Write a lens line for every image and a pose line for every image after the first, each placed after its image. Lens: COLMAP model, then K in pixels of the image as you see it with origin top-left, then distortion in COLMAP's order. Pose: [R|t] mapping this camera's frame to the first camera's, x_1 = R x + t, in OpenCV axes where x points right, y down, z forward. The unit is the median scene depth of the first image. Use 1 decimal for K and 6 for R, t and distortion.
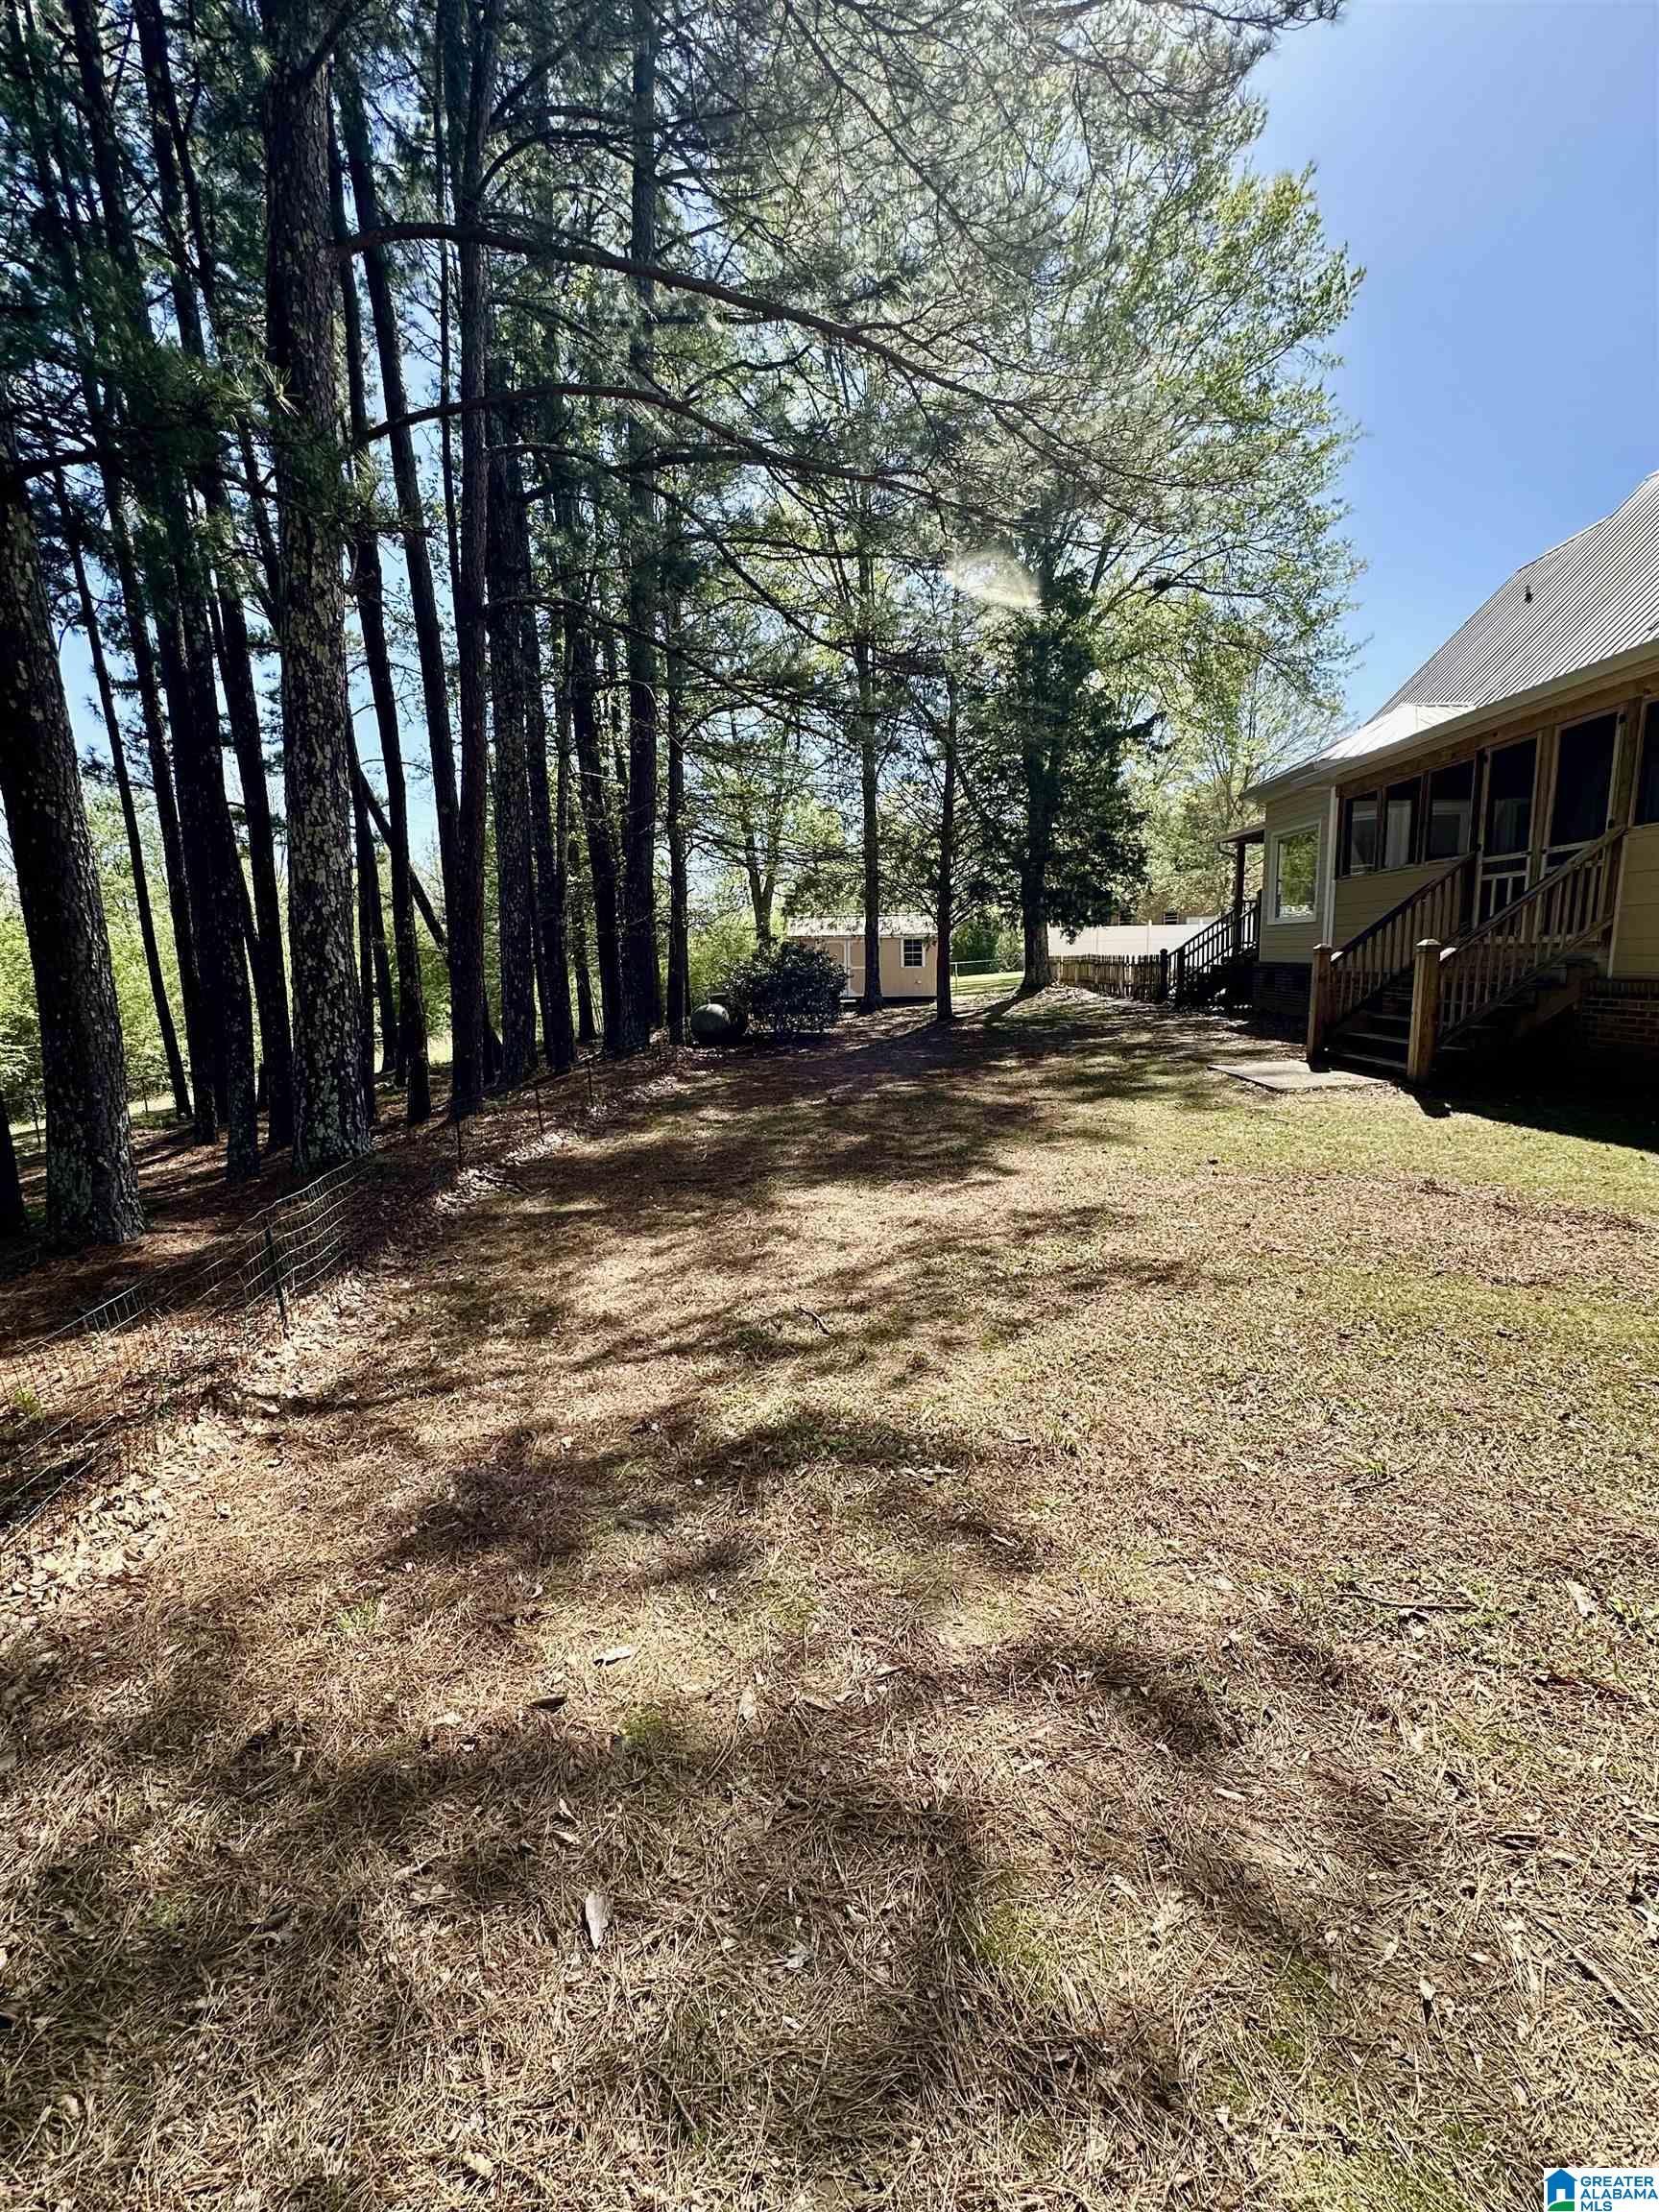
lens RADIAL K [[953.9, 0, 827.9], [0, 953.9, 1112.0], [0, 0, 1]] dist [-0.000876, -0.000287]
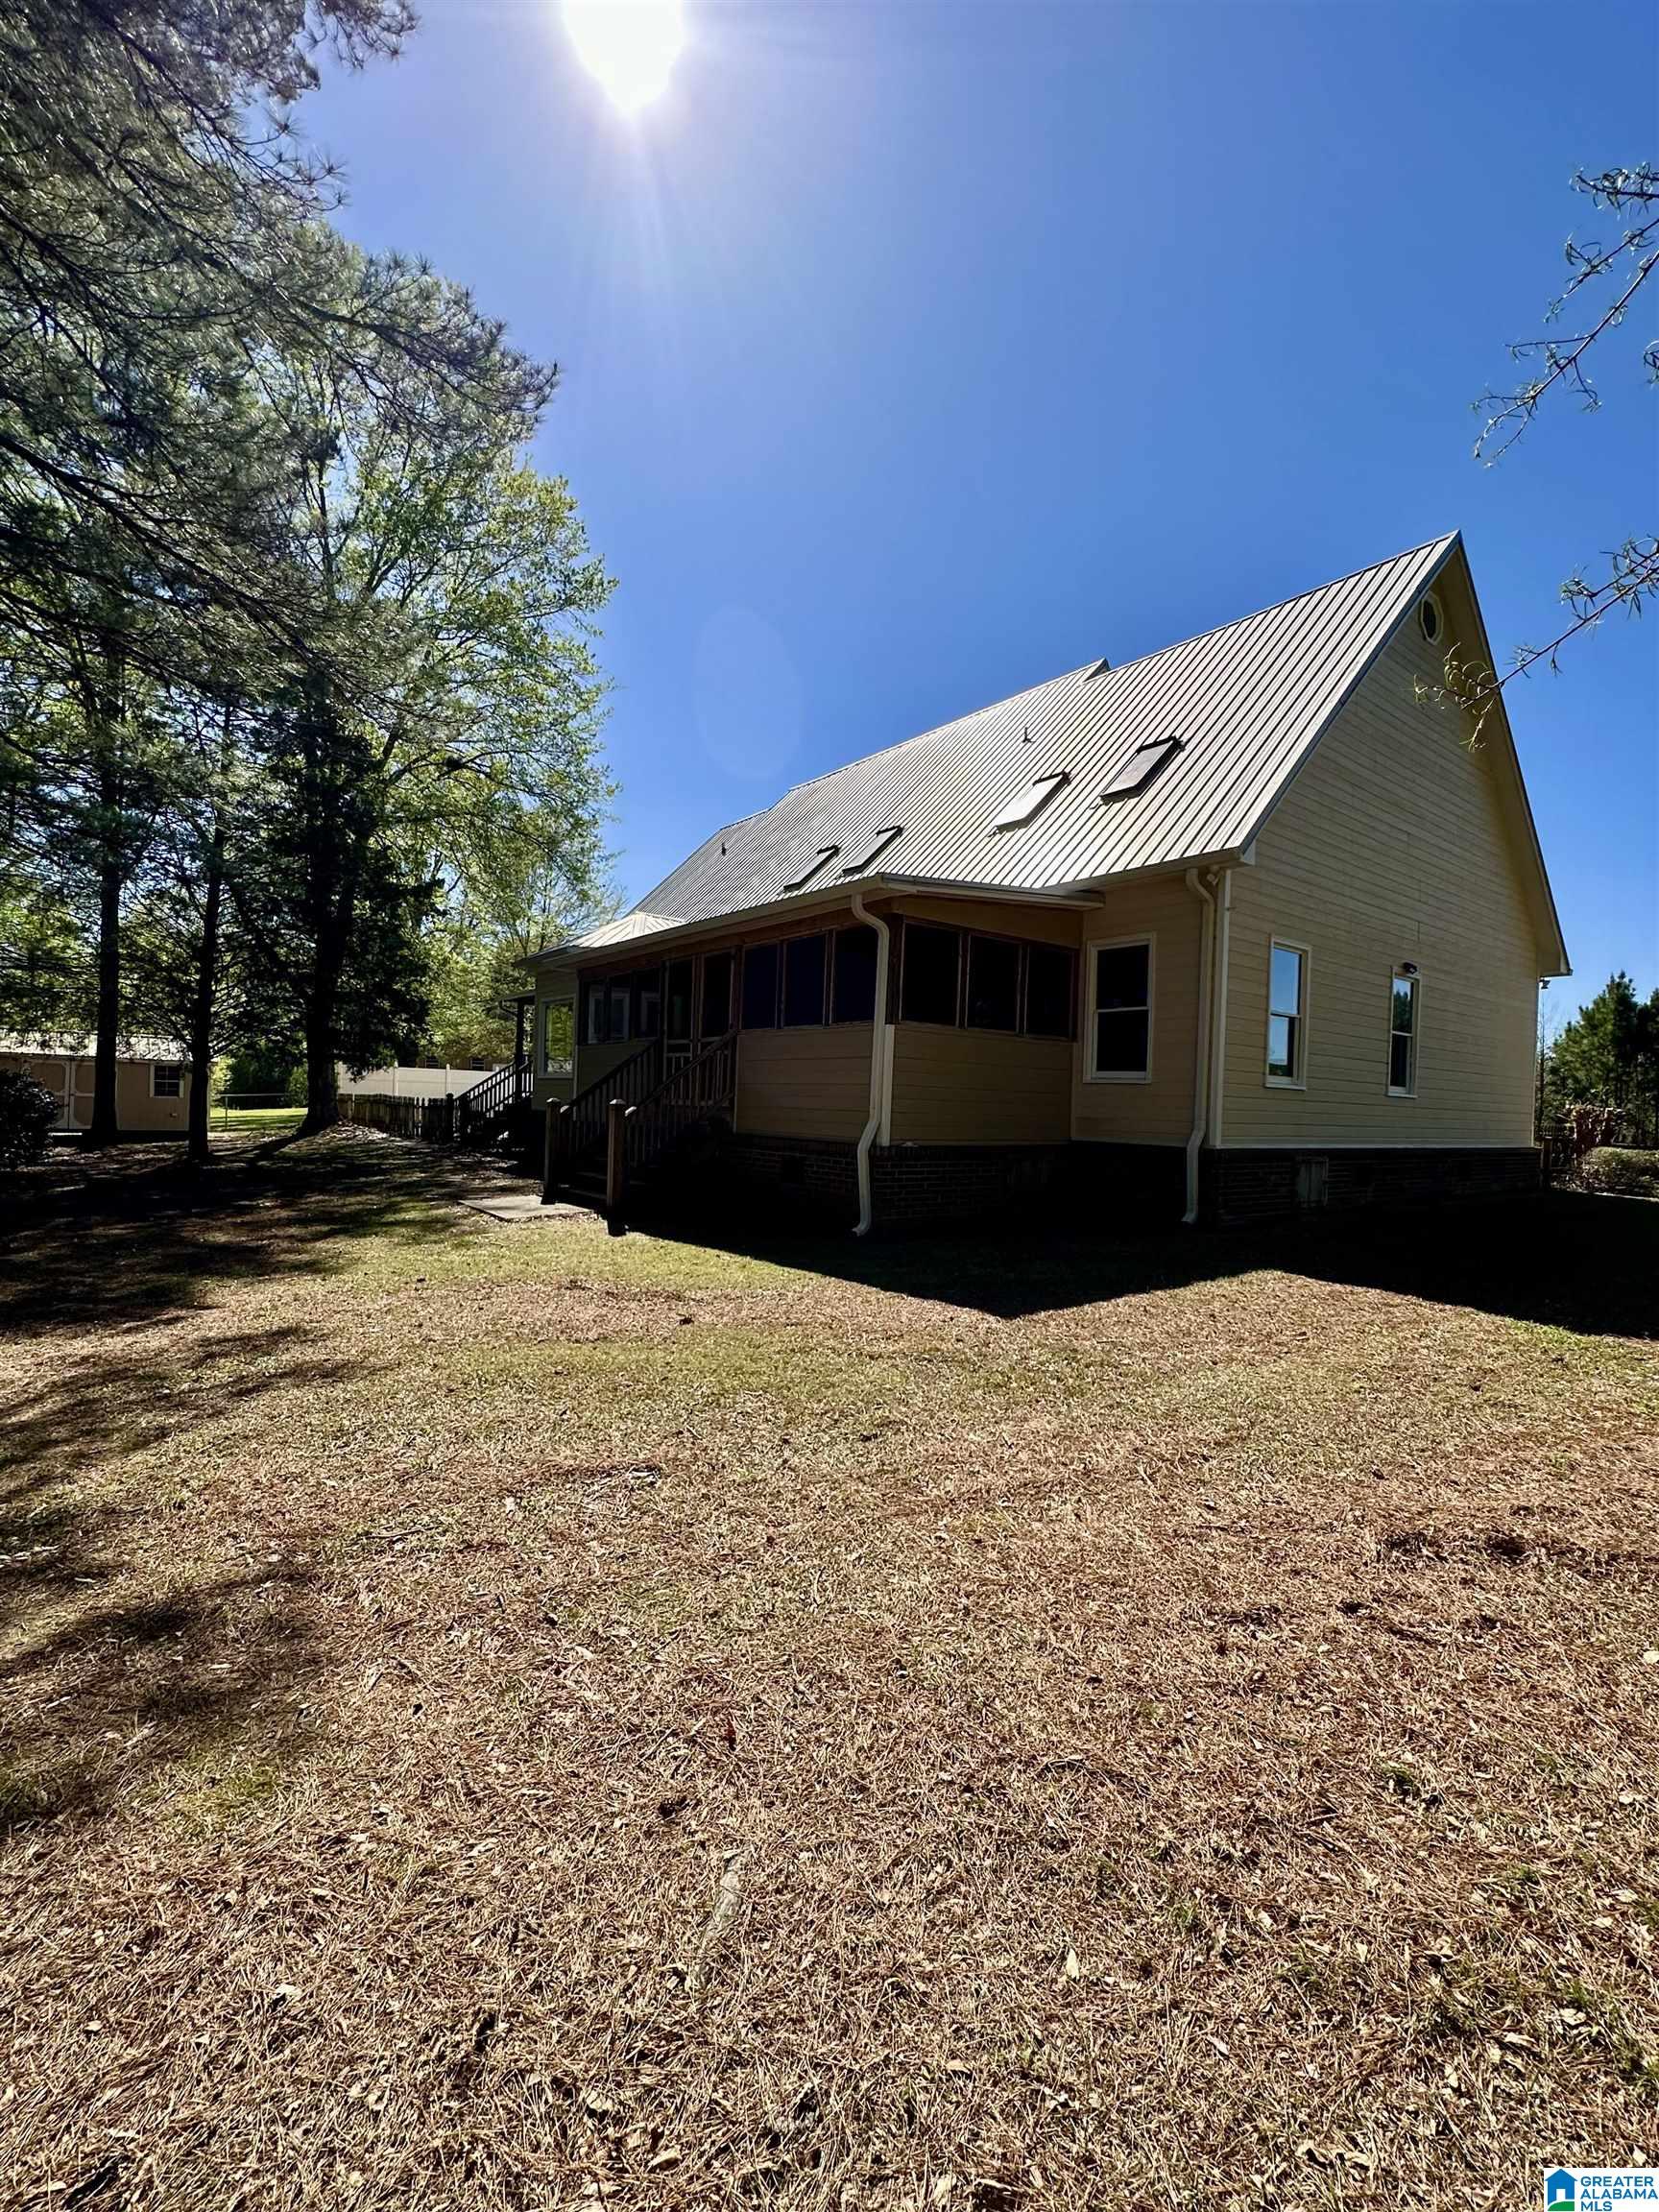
lens RADIAL K [[953.9, 0, 839.1], [0, 953.9, 1101.2], [0, 0, 1]] dist [-0.000876, -0.000287]
pose [[0.769635, 0.047356, 0.636725, 0.023656], [0.053987, 0.988848, -0.138800, 0.012809], [-0.636197, 0.141200, 0.758496, -0.124839]]
